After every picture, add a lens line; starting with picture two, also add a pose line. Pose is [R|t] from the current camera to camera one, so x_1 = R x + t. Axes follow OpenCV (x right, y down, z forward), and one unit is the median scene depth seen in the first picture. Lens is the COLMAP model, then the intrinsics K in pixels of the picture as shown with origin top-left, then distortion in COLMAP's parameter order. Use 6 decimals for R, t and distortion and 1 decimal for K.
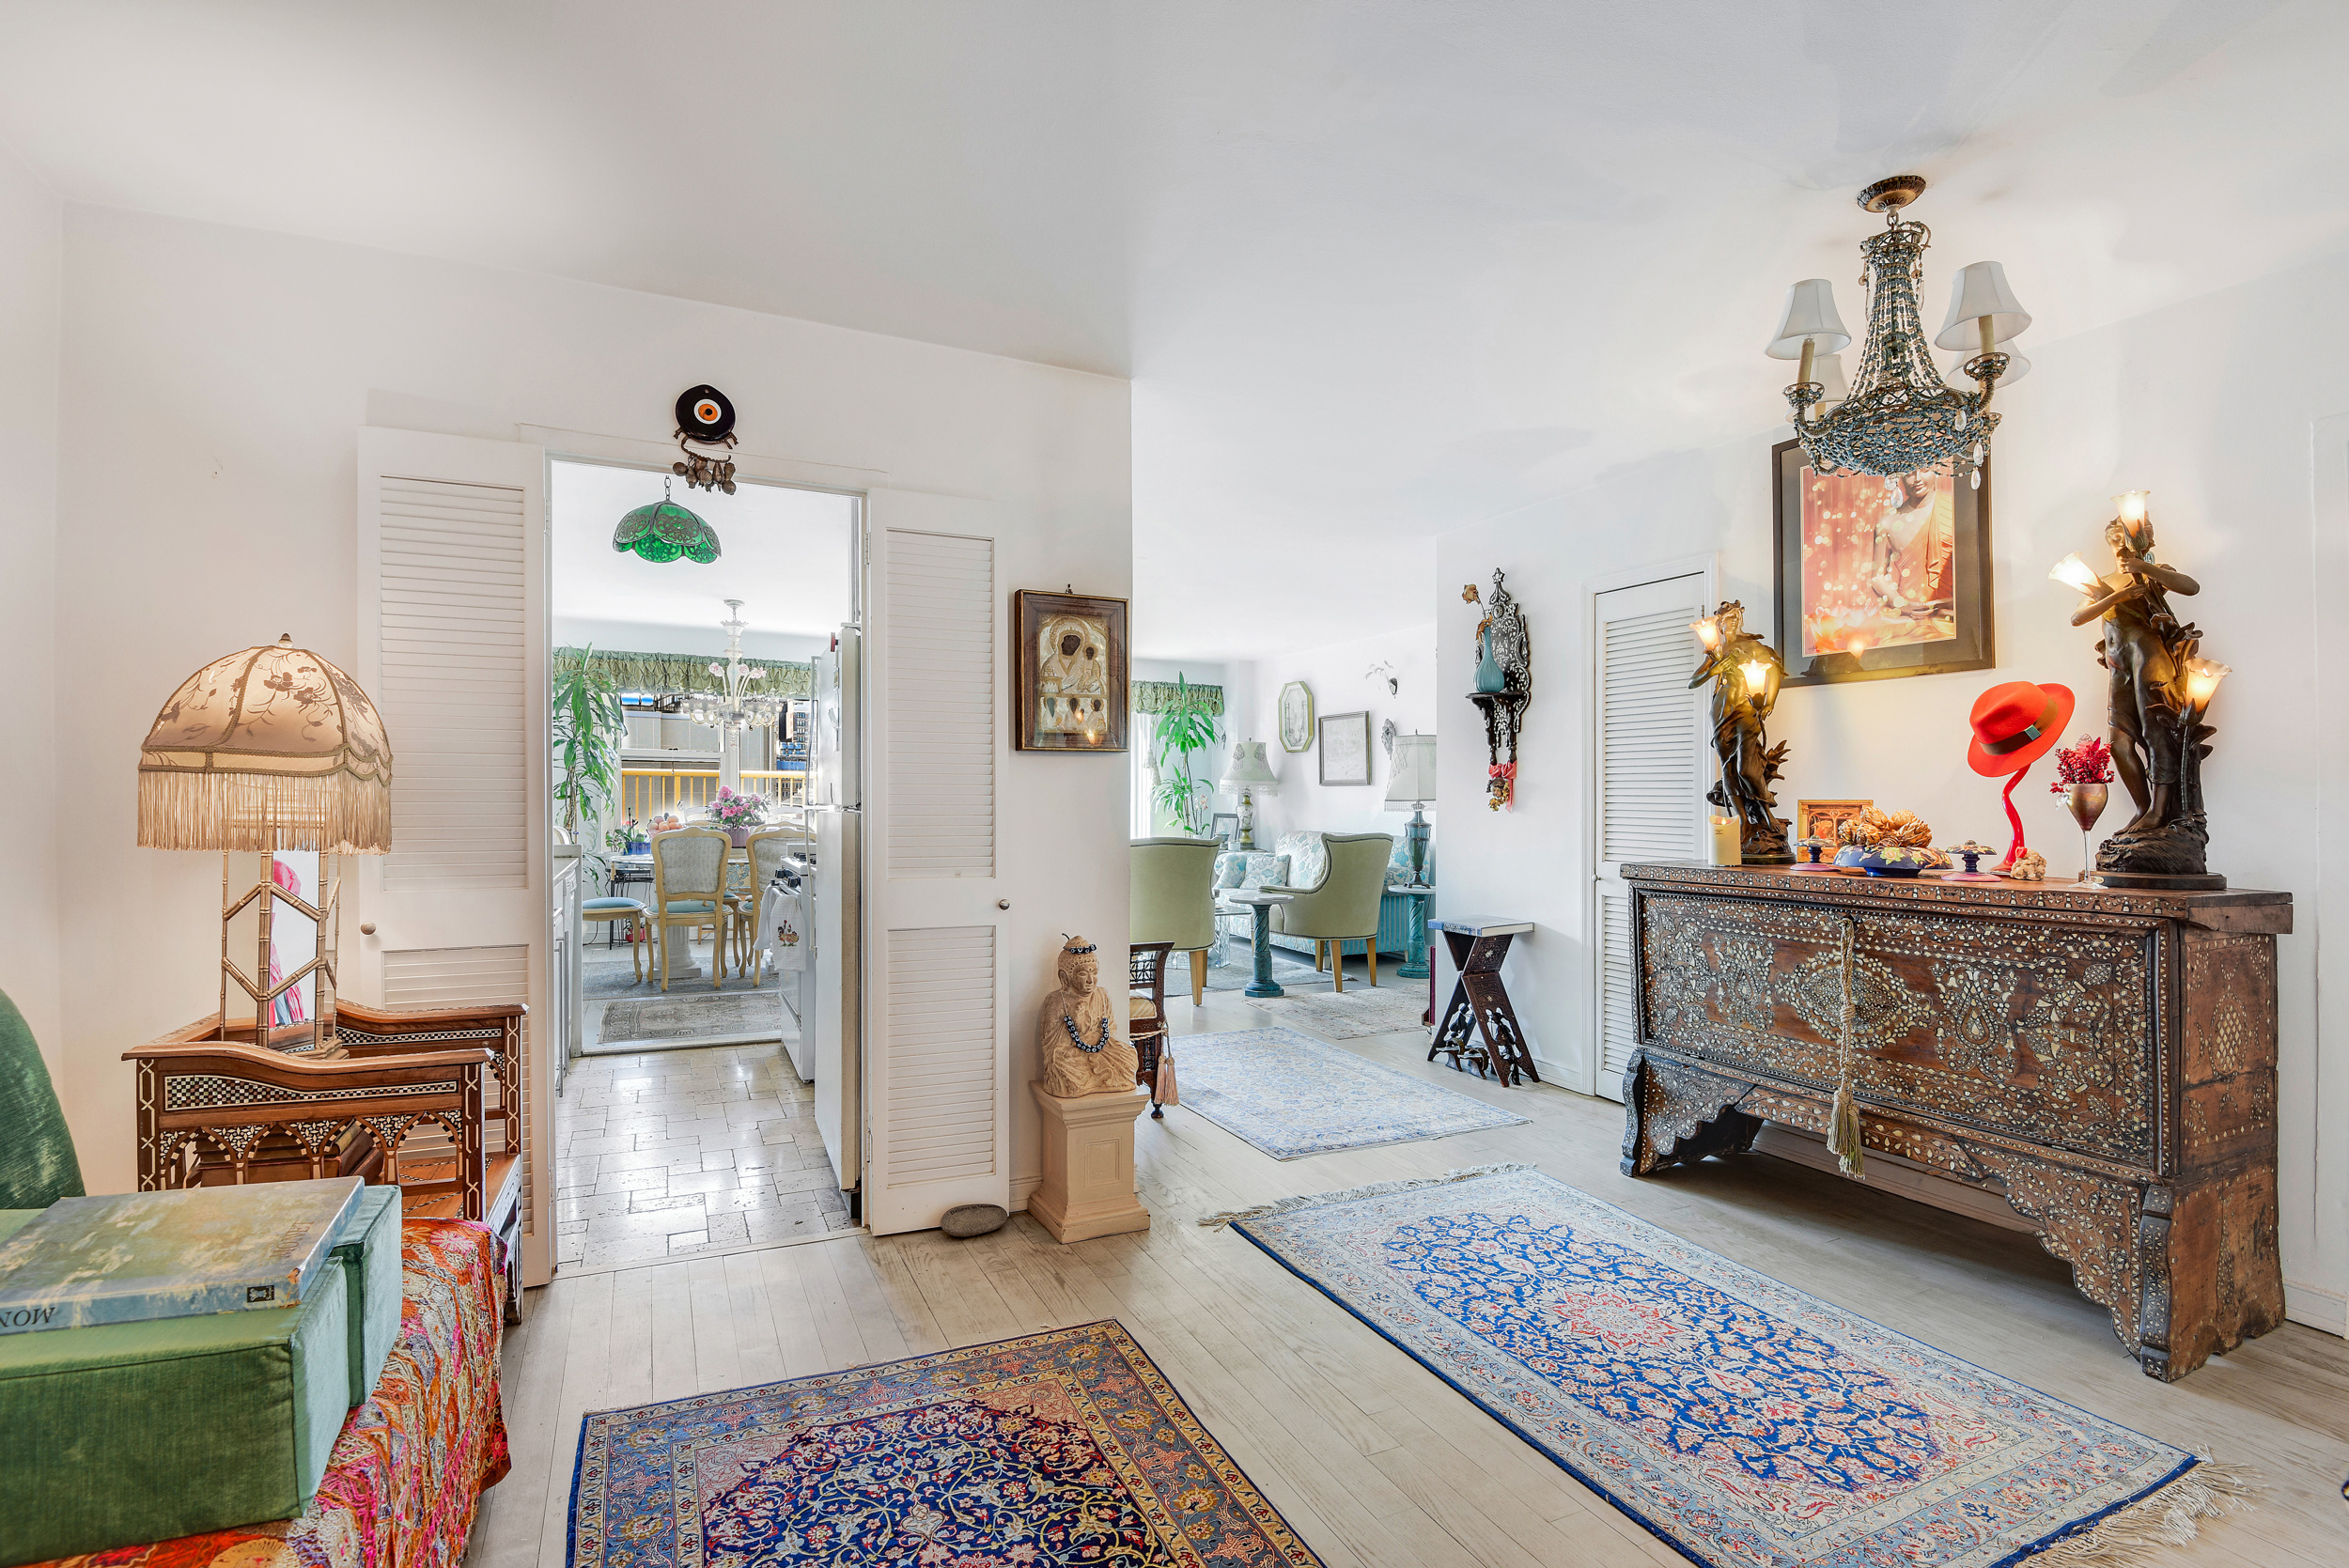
lens RADIAL K [[1077.1, 0, 1134.1], [0, 1077.1, 831.0], [0, 0, 1]] dist [-0.032777, -0.006426]
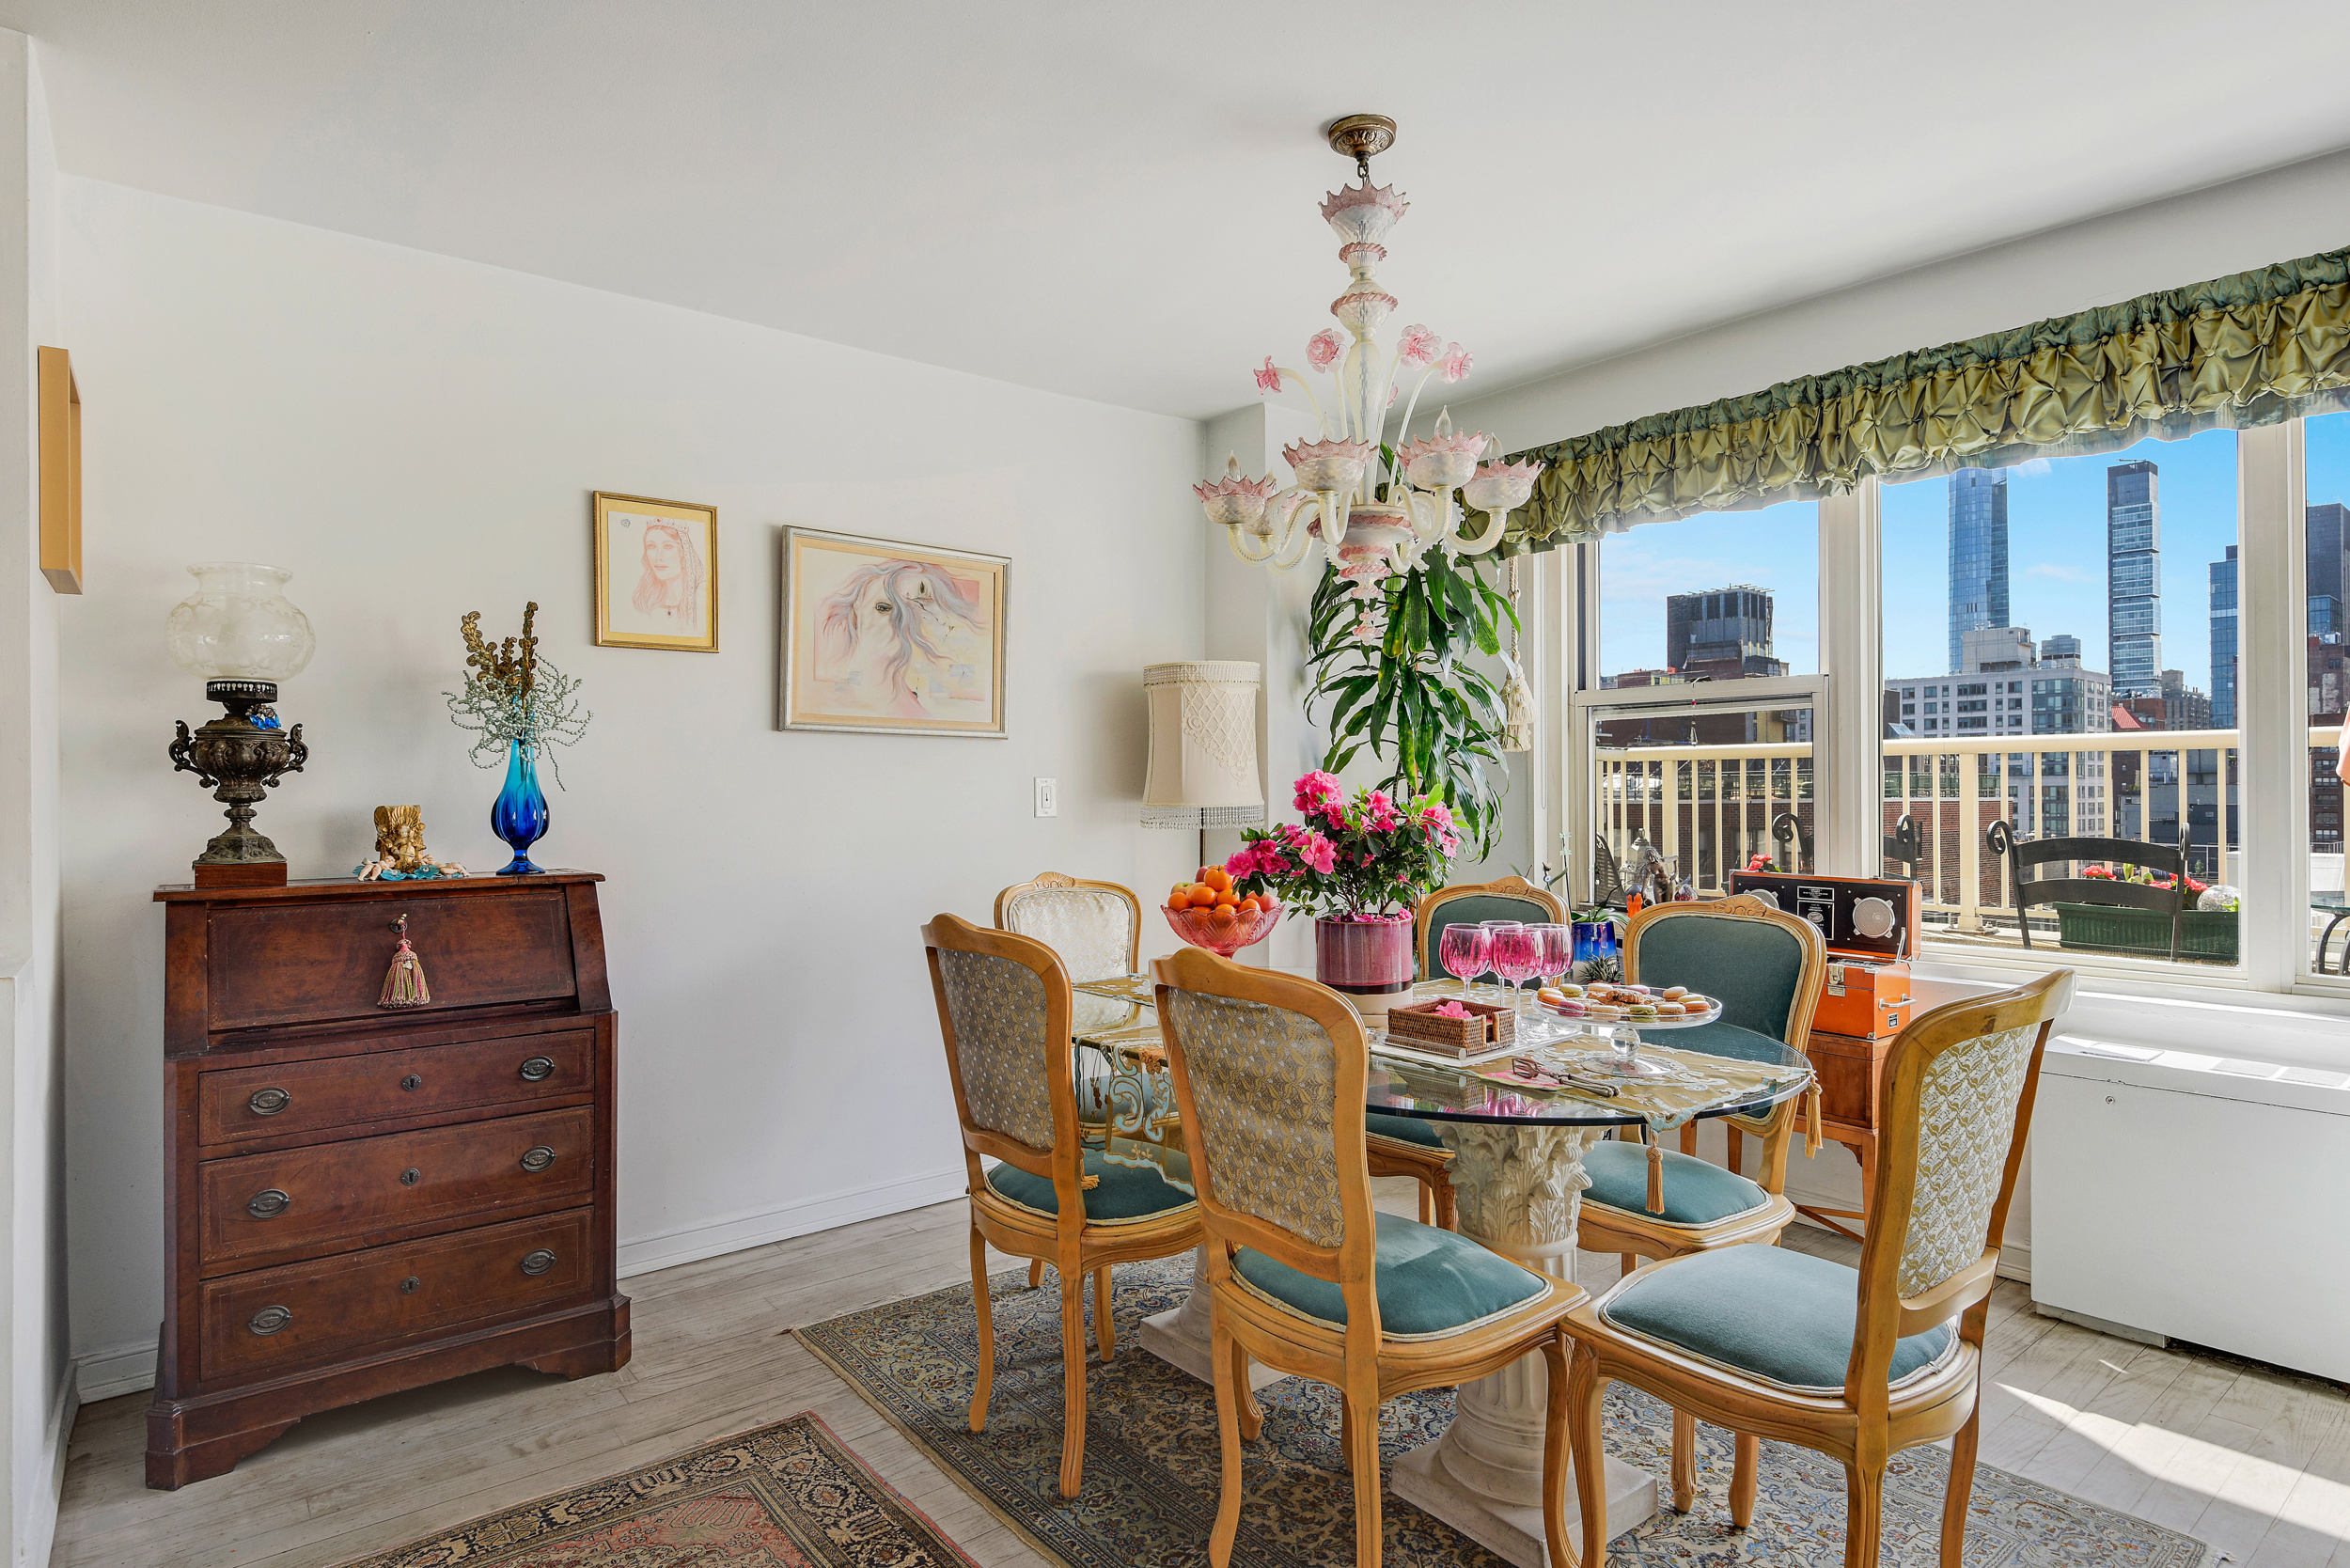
lens RADIAL K [[1280.7, 0, 1184.0], [0, 1280.7, 787.2], [0, 0, 1]] dist [-0.026352, -0.000857]
pose [[0.259103, -0.022841, -0.965579, -0.052749], [-0.027273, 0.999149, -0.030954, -0.022786], [0.965464, 0.034354, 0.258260, 0.782606]]
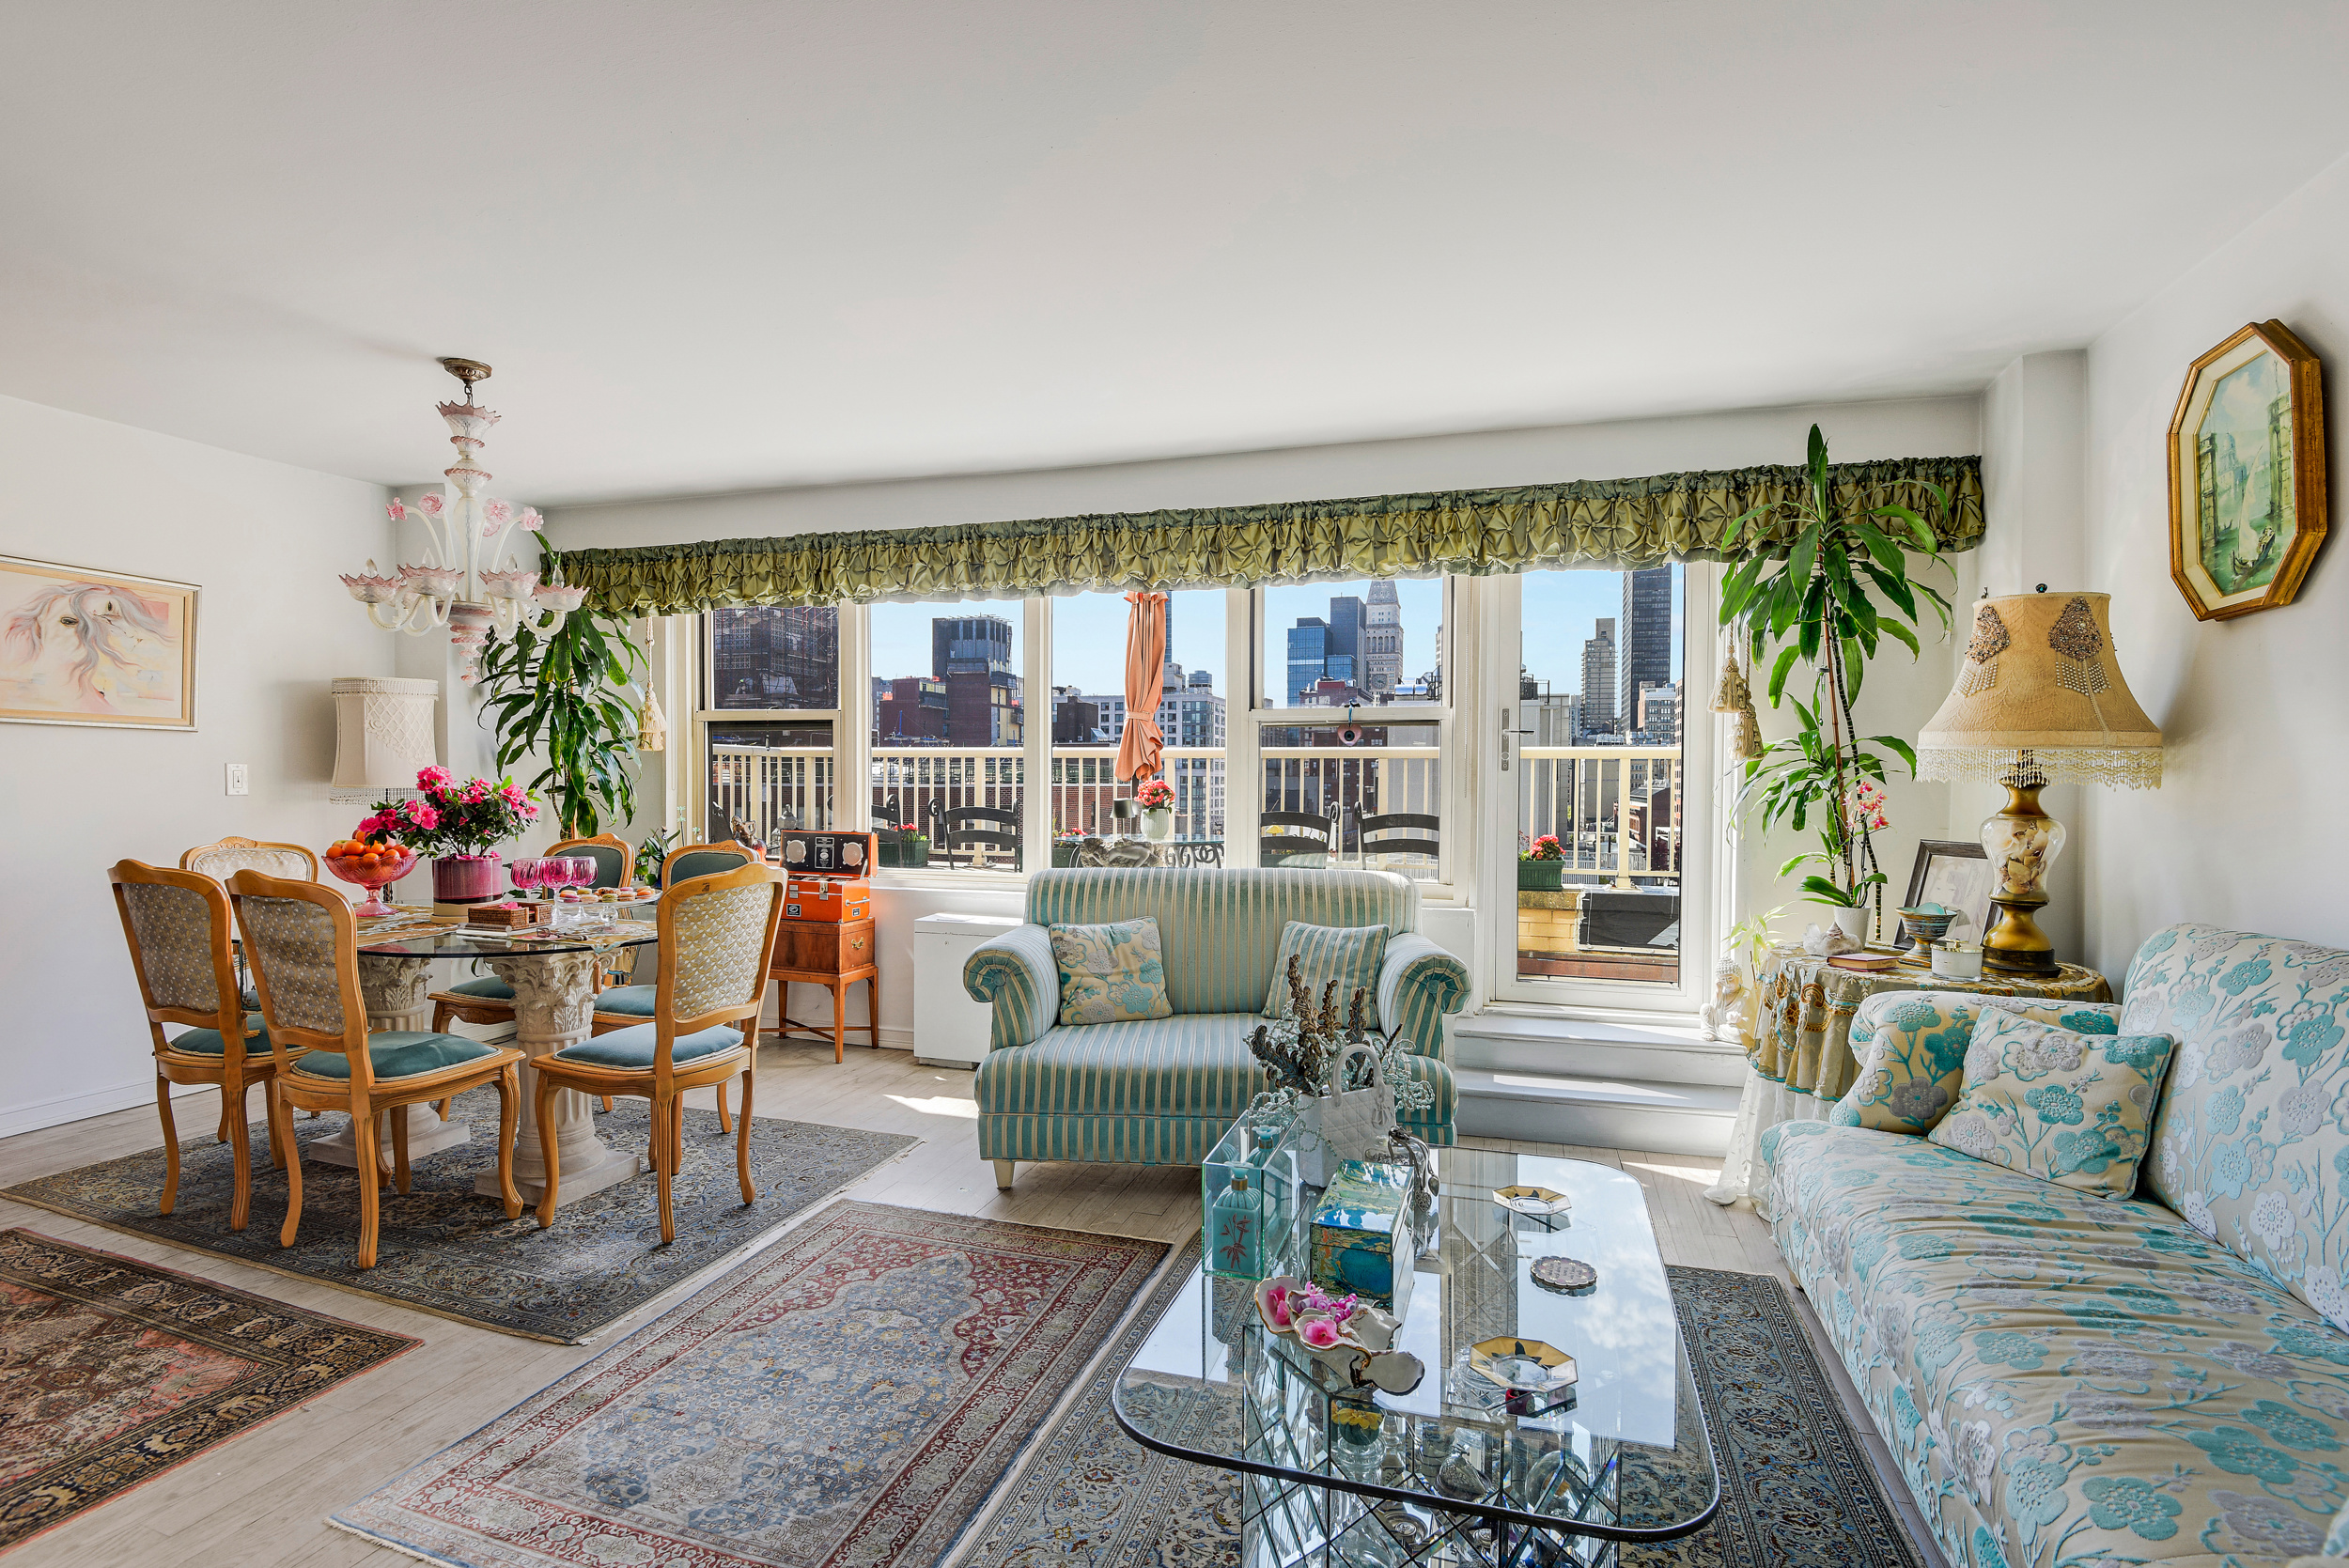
lens RADIAL K [[1077.1, 0, 1199.9], [0, 1077.1, 808.2], [0, 0, 1]] dist [-0.032777, -0.006426]
pose [[0.764287, 0.007707, -0.644830, 0.141124], [-0.020694, 0.999707, -0.012579, -0.021890], [0.644544, 0.022958, 0.764223, 0.773995]]
